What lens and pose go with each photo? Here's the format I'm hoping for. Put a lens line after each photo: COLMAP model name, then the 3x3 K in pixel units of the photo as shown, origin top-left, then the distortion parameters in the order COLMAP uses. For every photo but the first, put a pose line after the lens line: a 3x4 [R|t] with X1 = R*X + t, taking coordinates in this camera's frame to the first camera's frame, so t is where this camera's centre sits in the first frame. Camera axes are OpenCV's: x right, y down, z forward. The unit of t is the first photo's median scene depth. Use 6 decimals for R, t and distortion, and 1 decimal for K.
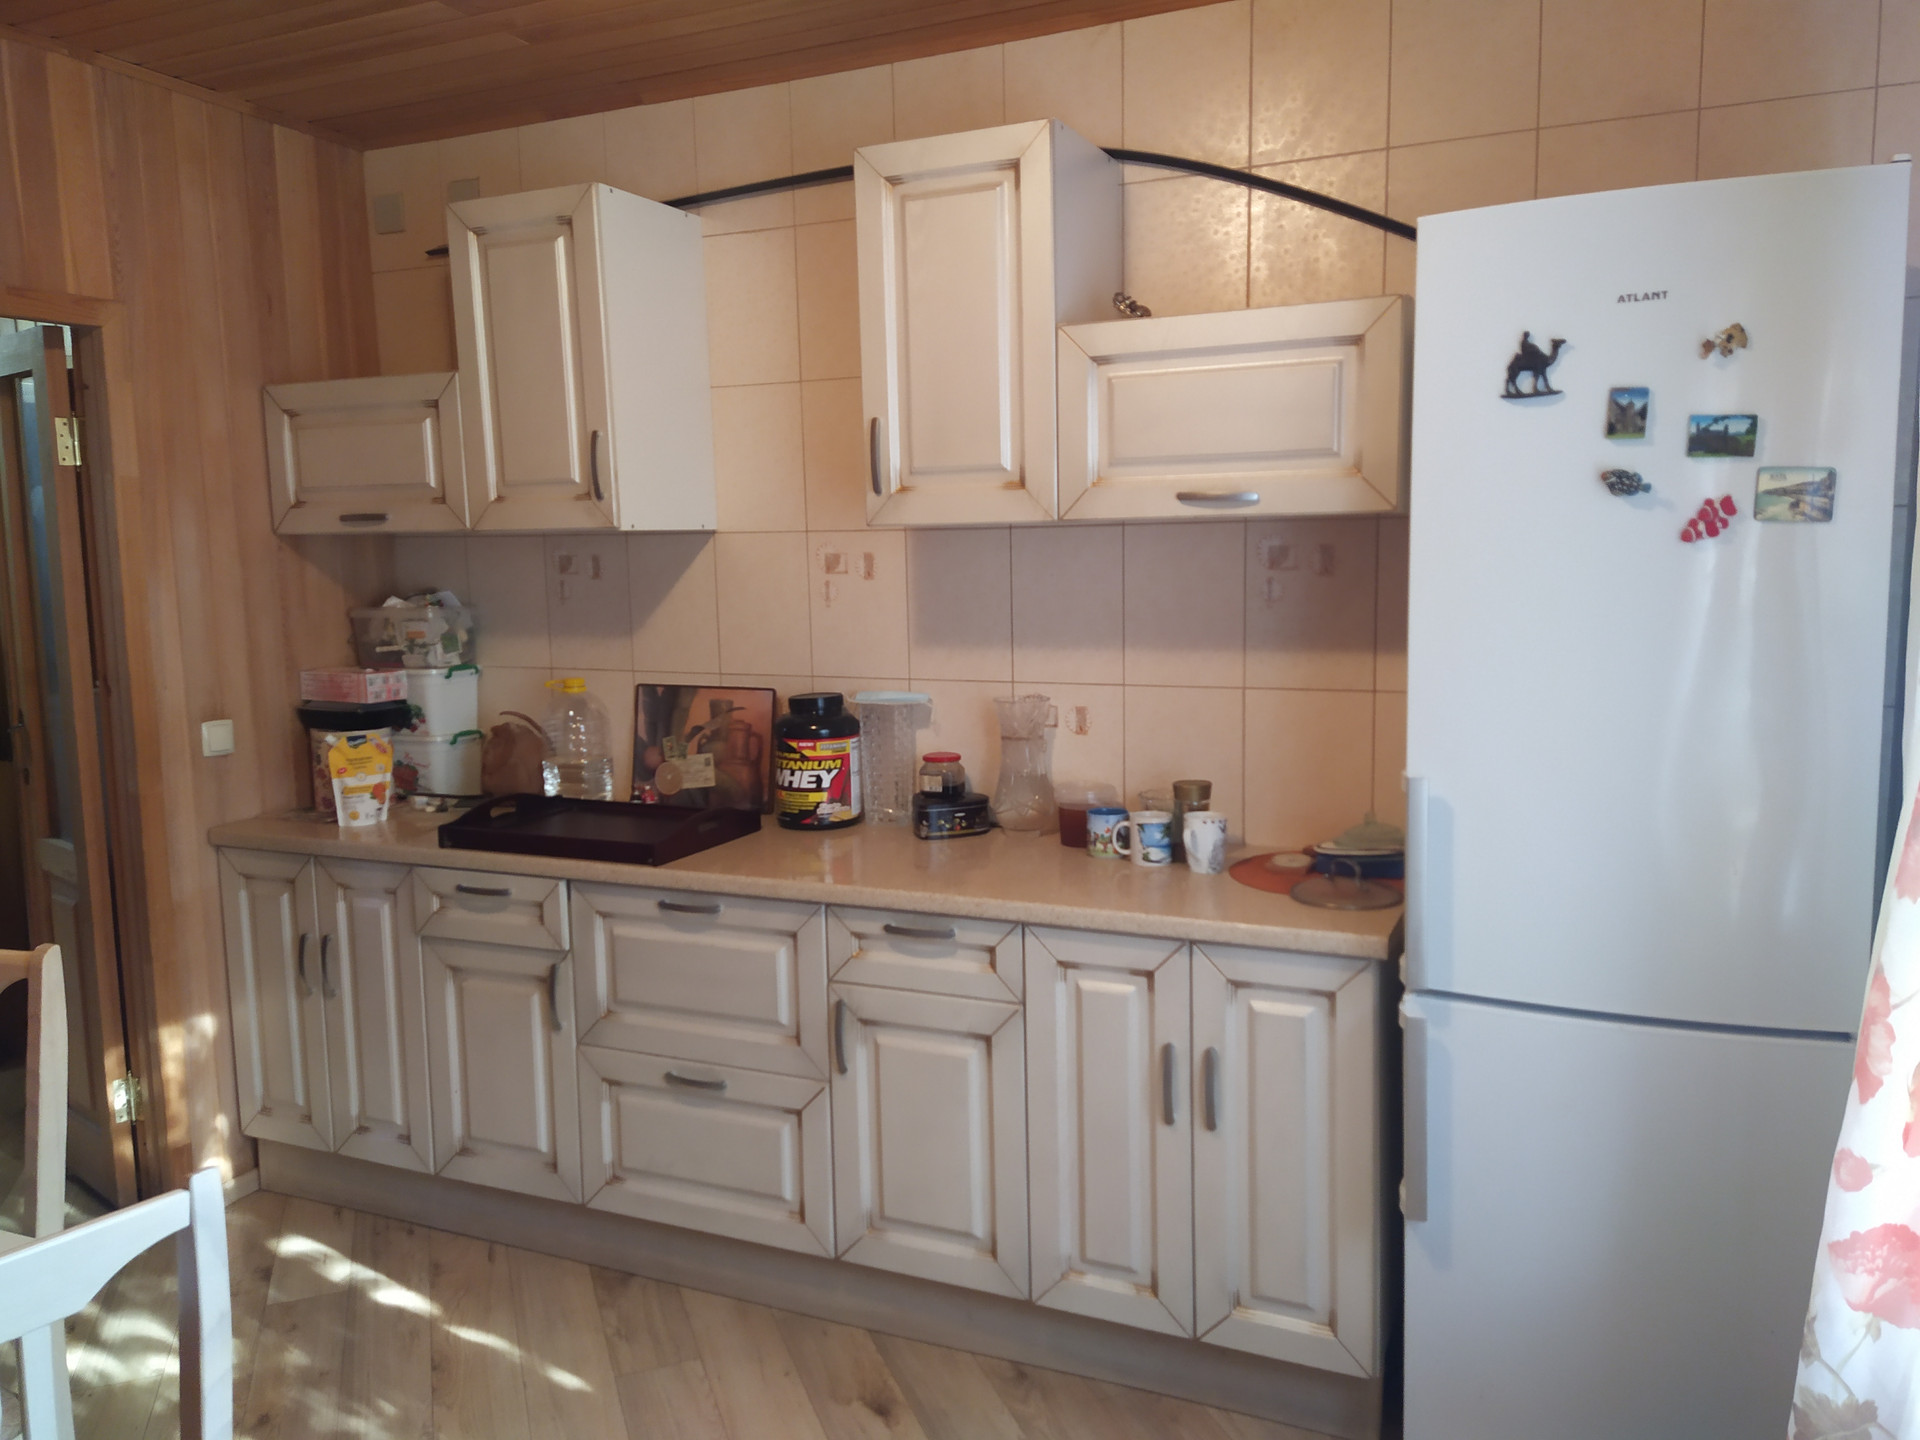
lens RADIAL K [[1431.8, 0, 960.0], [0, 1431.8, 720.0], [0, 0, 1]] dist [0.125927, -0.177891]
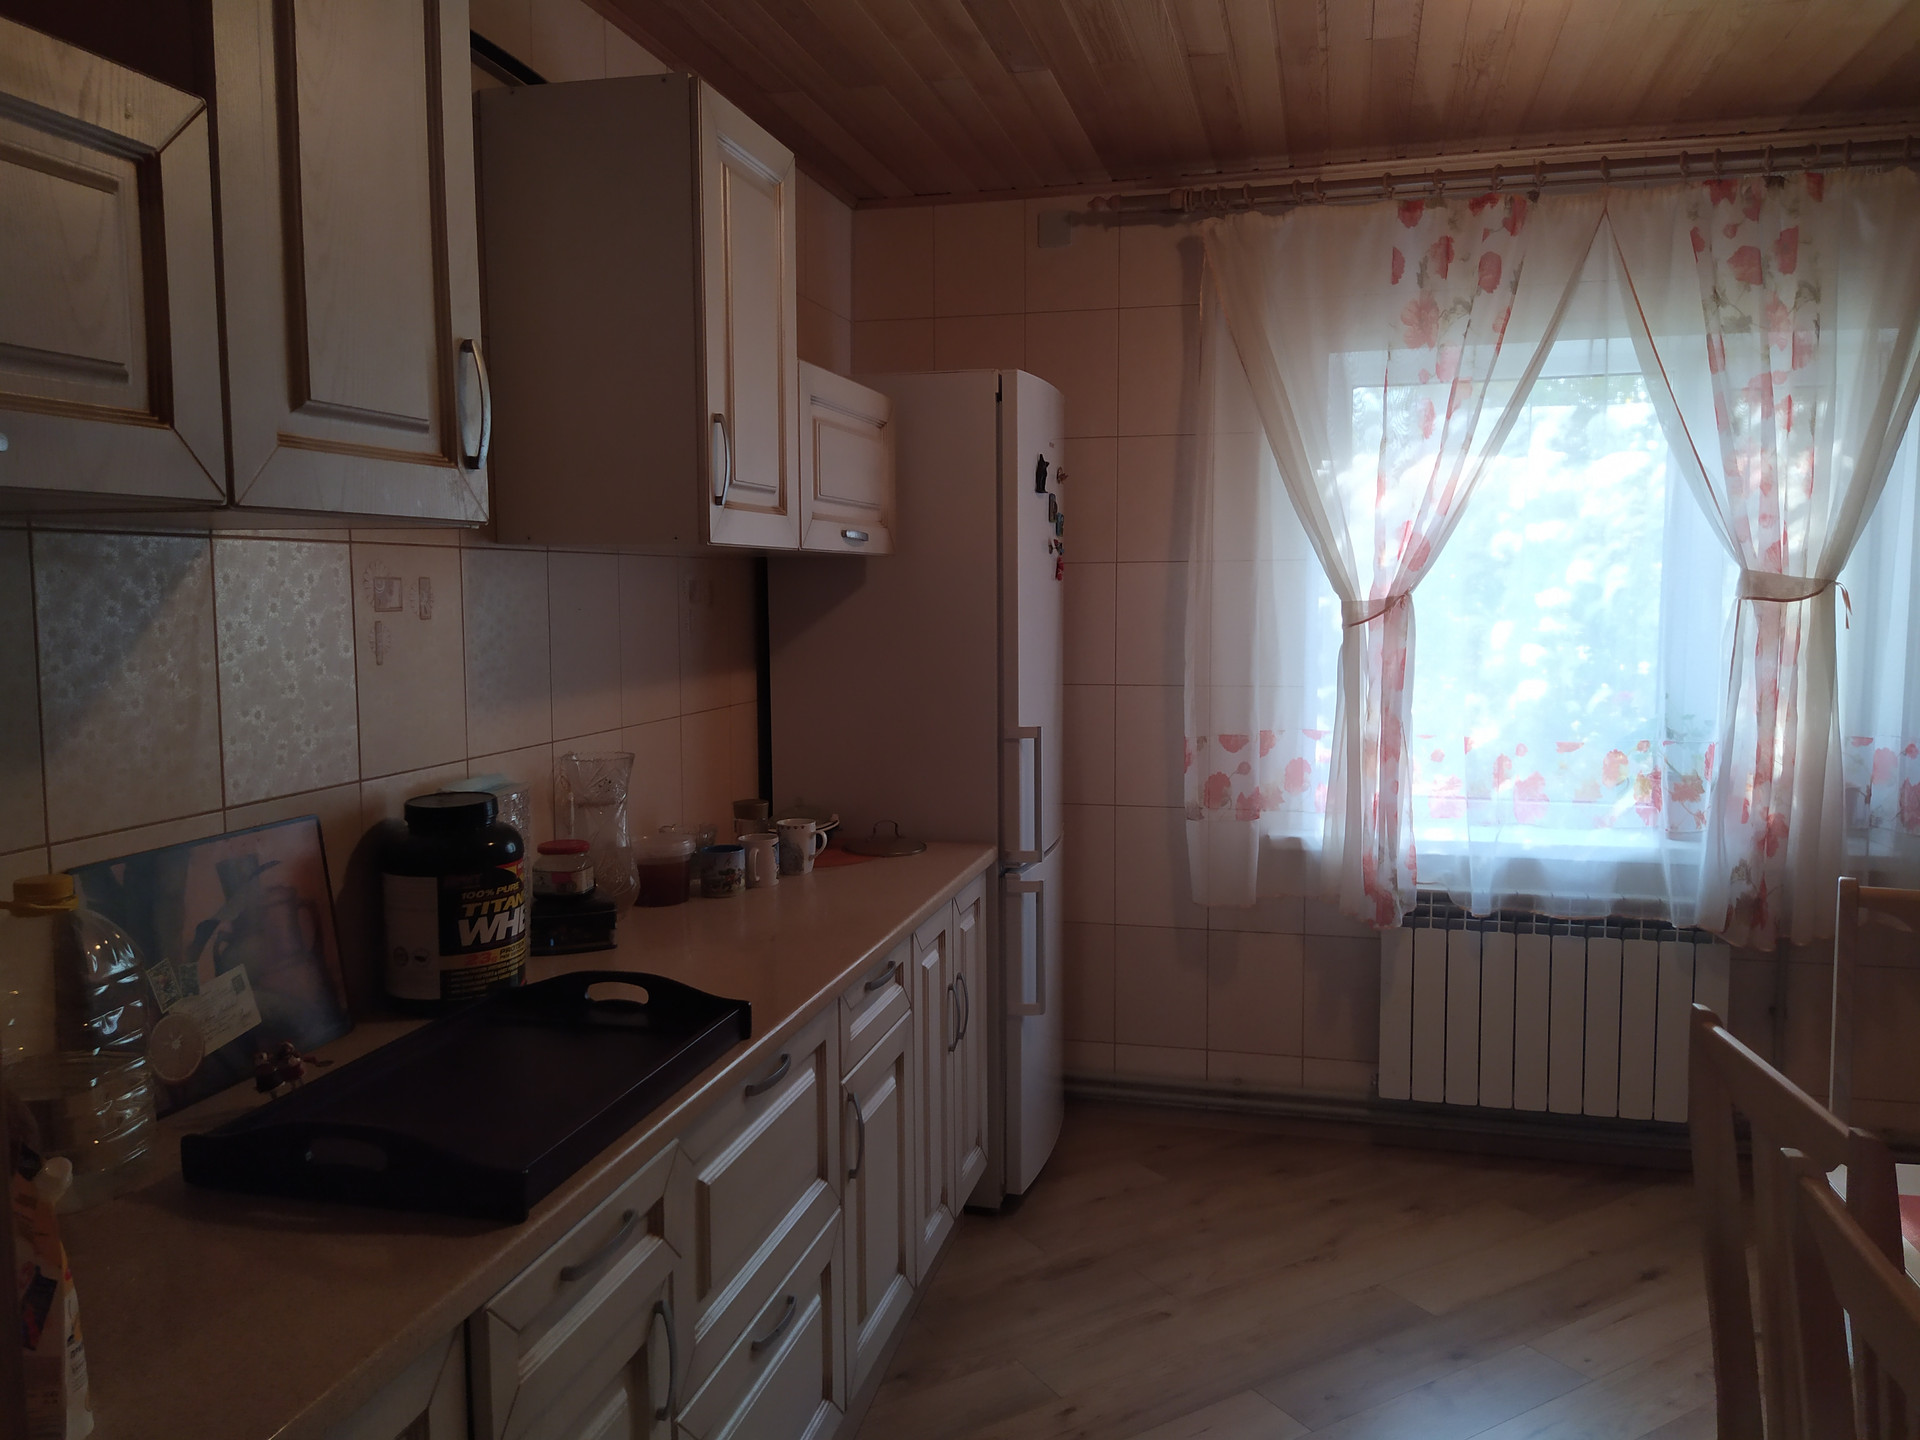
lens RADIAL K [[1431.8, 0, 960.0], [0, 1431.8, 720.0], [0, 0, 1]] dist [0.125927, -0.177891]
pose [[-0.188635, -0.073174, 0.979317, -0.729420], [0.131204, 0.986402, 0.098975, -0.081167], [-0.973243, 0.147160, -0.176469, 0.836755]]
